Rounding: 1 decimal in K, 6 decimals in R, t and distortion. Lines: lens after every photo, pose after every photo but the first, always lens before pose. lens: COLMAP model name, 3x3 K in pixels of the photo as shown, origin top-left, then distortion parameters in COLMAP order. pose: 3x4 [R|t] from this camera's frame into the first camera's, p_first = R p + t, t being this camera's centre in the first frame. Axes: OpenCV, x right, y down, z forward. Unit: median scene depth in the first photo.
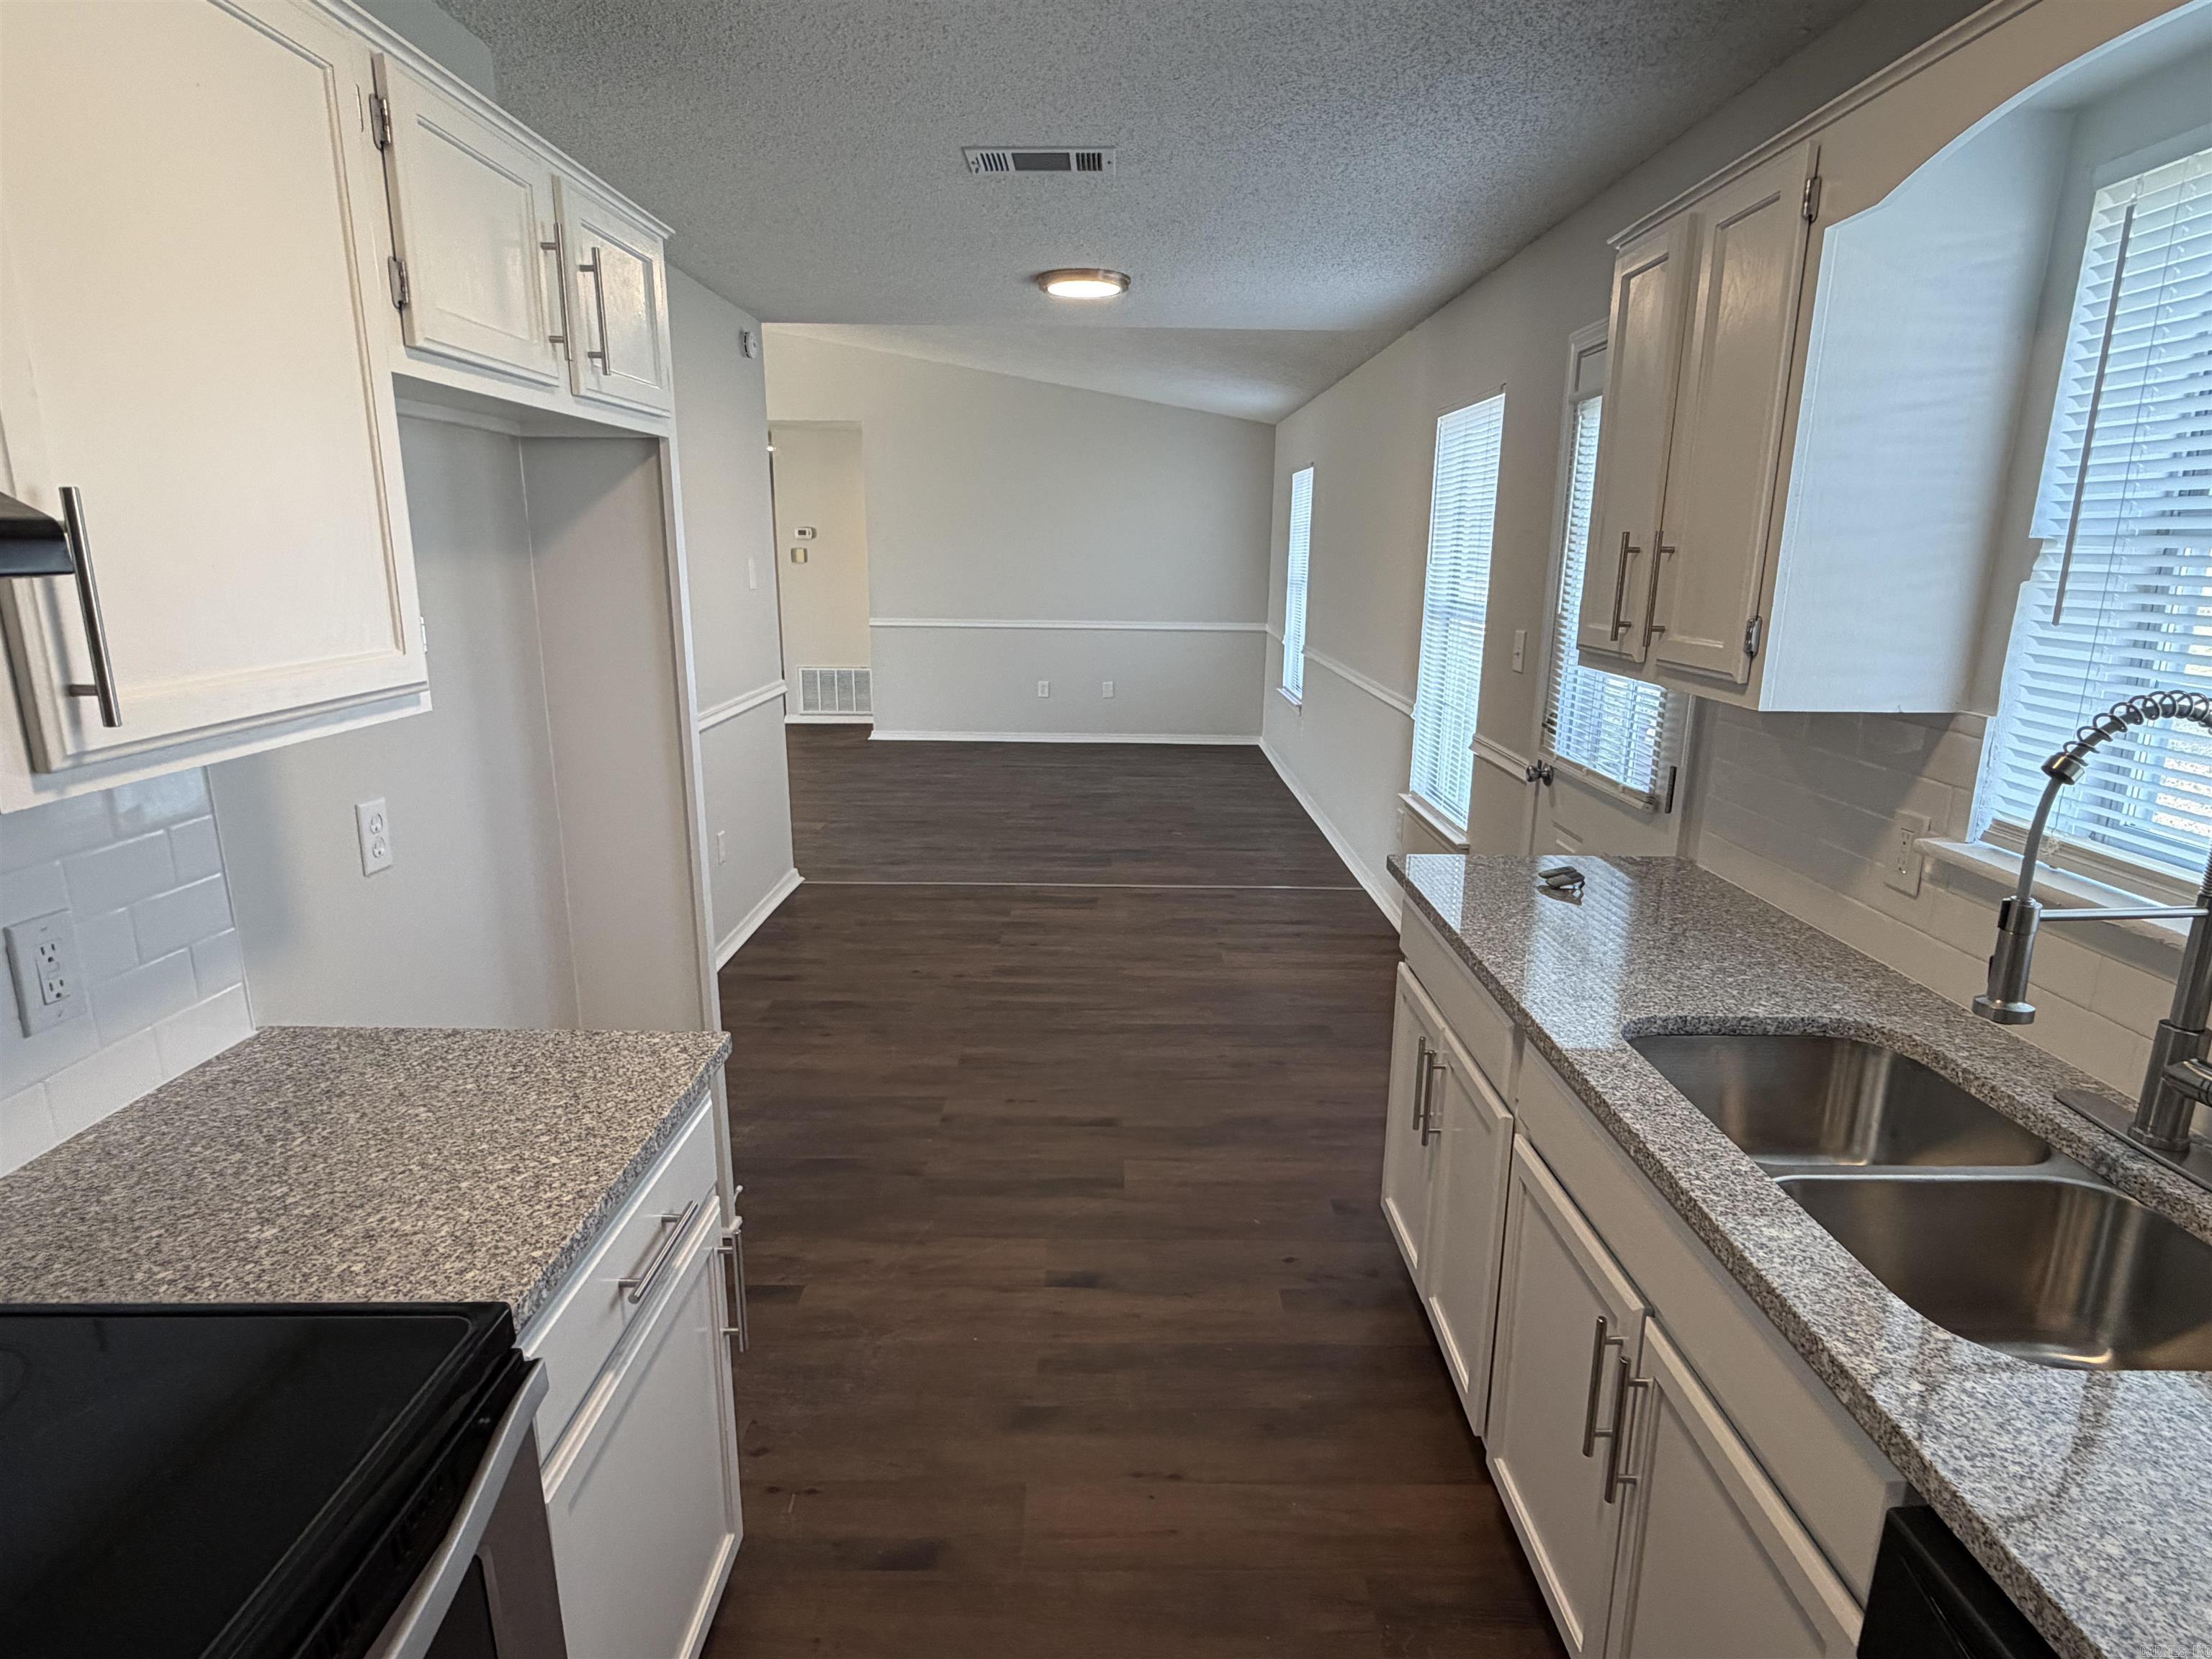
lens RADIAL K [[1176.6, 0, 1098.0], [0, 1176.6, 824.2], [0, 0, 1]] dist [0.001630, -0.000183]
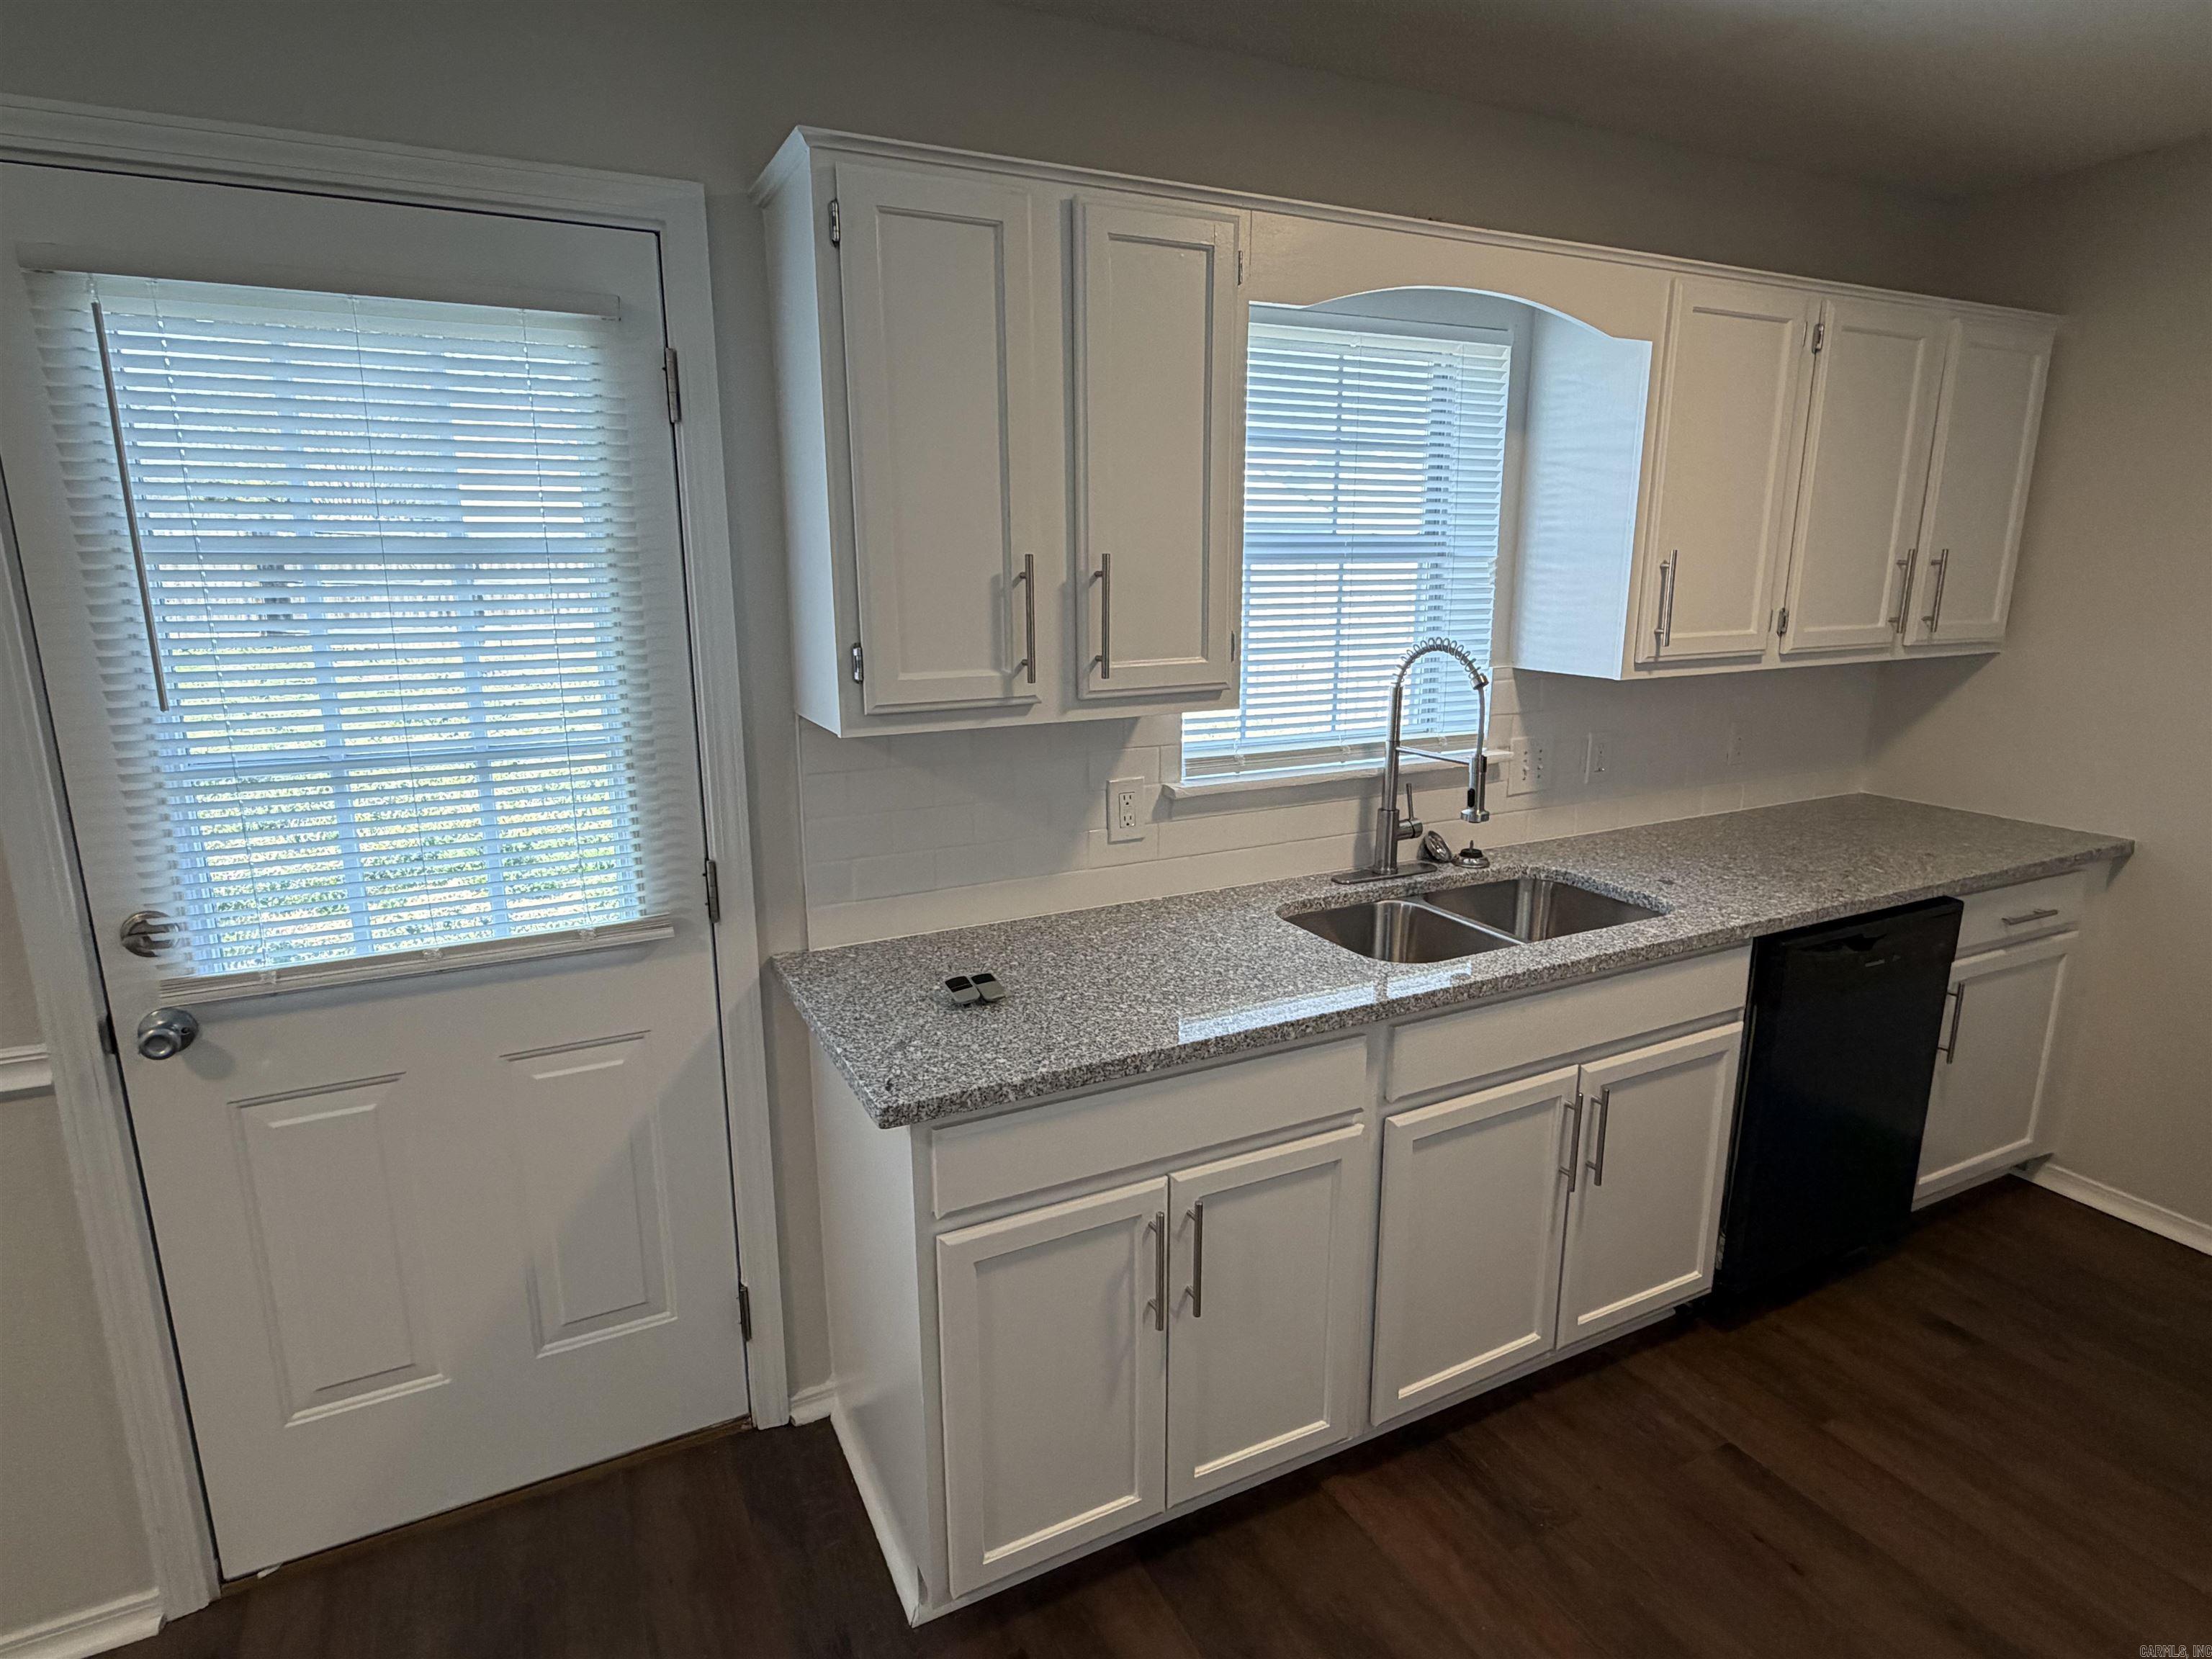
lens RADIAL K [[1176.6, 0, 1098.0], [0, 1176.6, 824.2], [0, 0, 1]] dist [0.001630, -0.000183]
pose [[-0.454268, -0.204691, 0.867031, -0.237252], [0.205900, 0.922771, 0.325728, -0.232427], [-0.866744, 0.326489, -0.377040, 0.931553]]
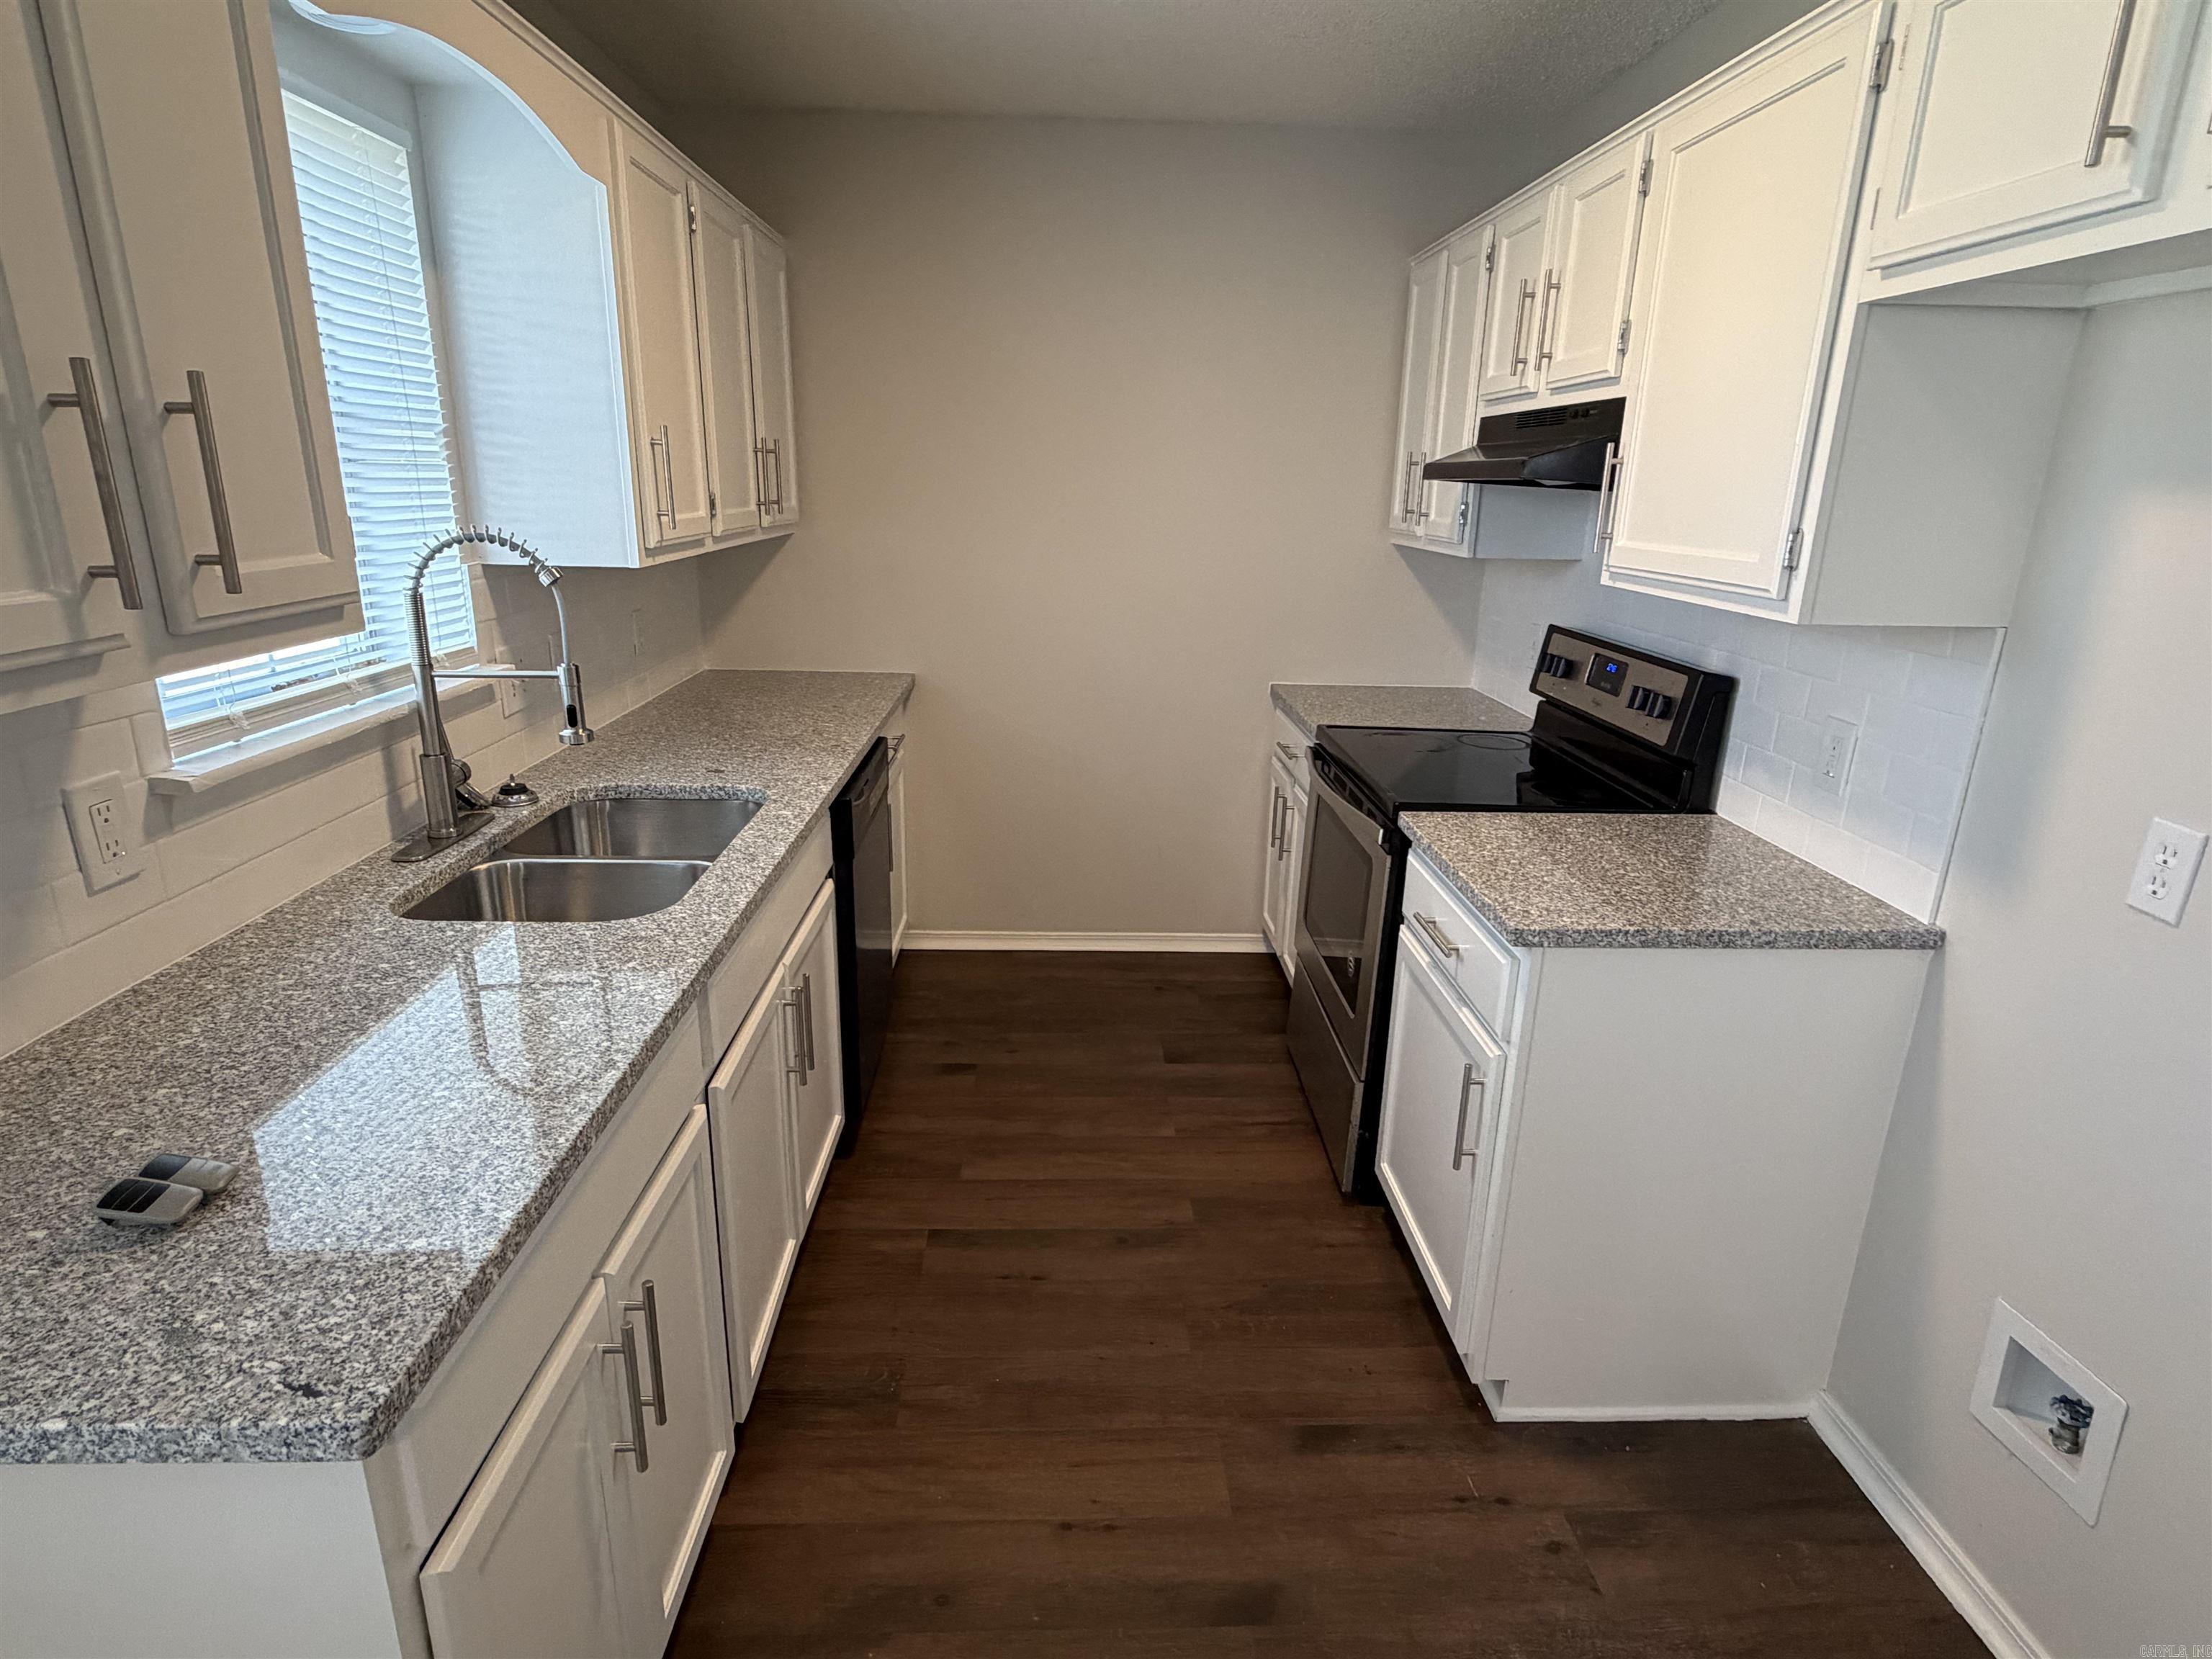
lens RADIAL K [[1185.6, 0, 1098.0], [0, 1185.6, 834.3], [0, 0, 1]] dist [0.000007, 0.000520]
pose [[-0.998630, -0.017880, -0.049186, 0.064890], [-0.040180, 0.864139, 0.501646, -0.230377], [0.033534, 0.502935, -0.863674, 1.031299]]
